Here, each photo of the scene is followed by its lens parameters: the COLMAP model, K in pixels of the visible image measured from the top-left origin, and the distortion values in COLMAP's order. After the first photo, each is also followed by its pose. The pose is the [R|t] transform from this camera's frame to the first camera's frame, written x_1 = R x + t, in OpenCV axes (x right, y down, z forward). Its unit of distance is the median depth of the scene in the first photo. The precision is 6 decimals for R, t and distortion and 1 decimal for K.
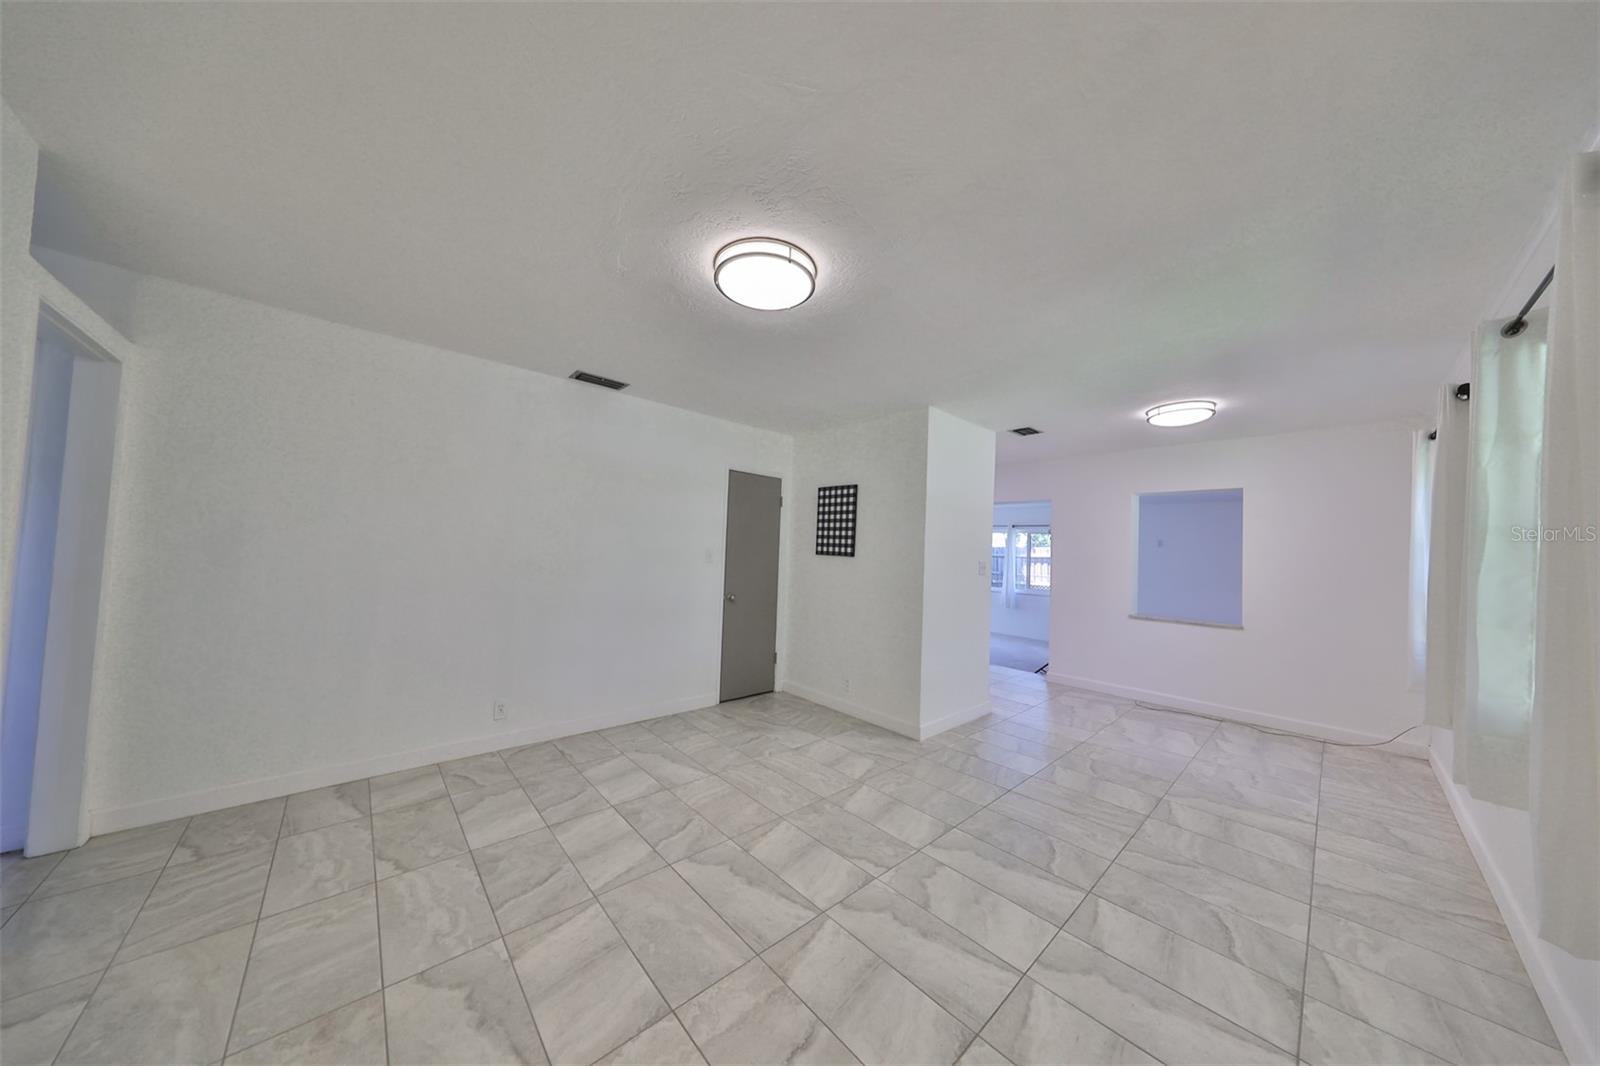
lens RADIAL K [[497.6, 0, 802.7], [0, 497.6, 535.3], [0, 0, 1]] dist [-0.004887, 0.000265]
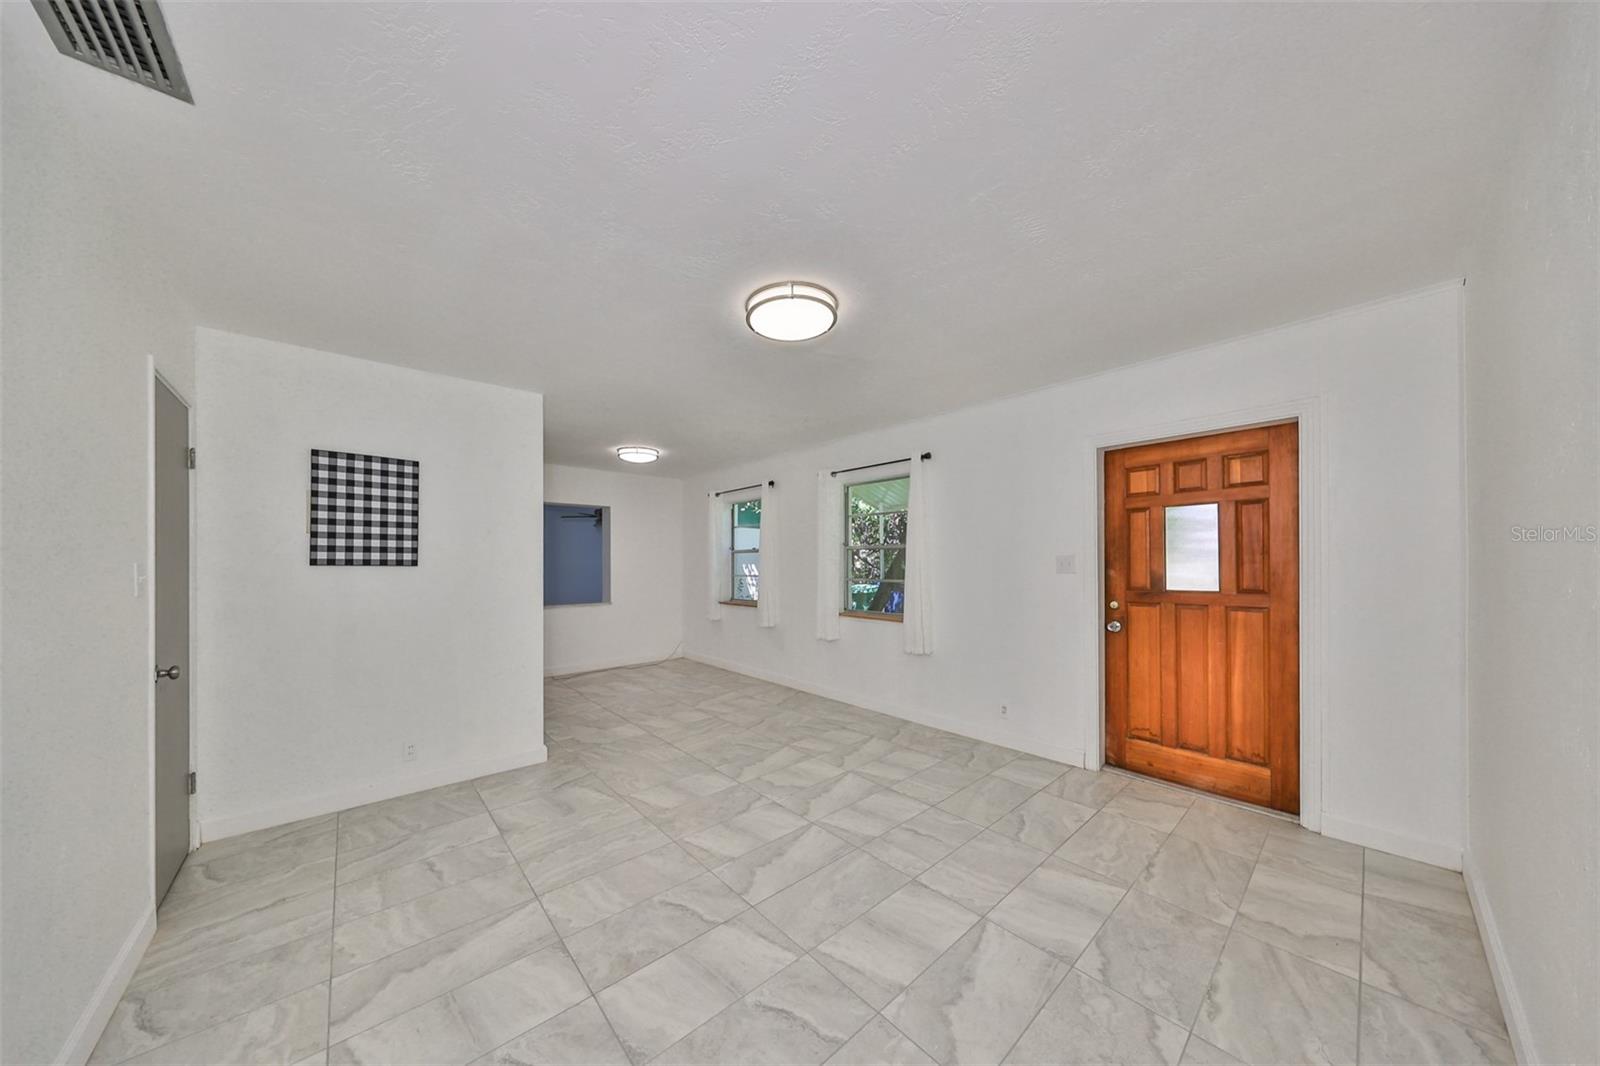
lens RADIAL K [[497.6, 0, 800.2], [0, 497.6, 565.7], [0, 0, 1]] dist [-0.004887, 0.000265]
pose [[0.022222, -0.046218, 0.998684, -0.850675], [-0.028544, 0.998494, 0.046844, -0.006967], [-0.999345, -0.029548, 0.020869, 0.672923]]
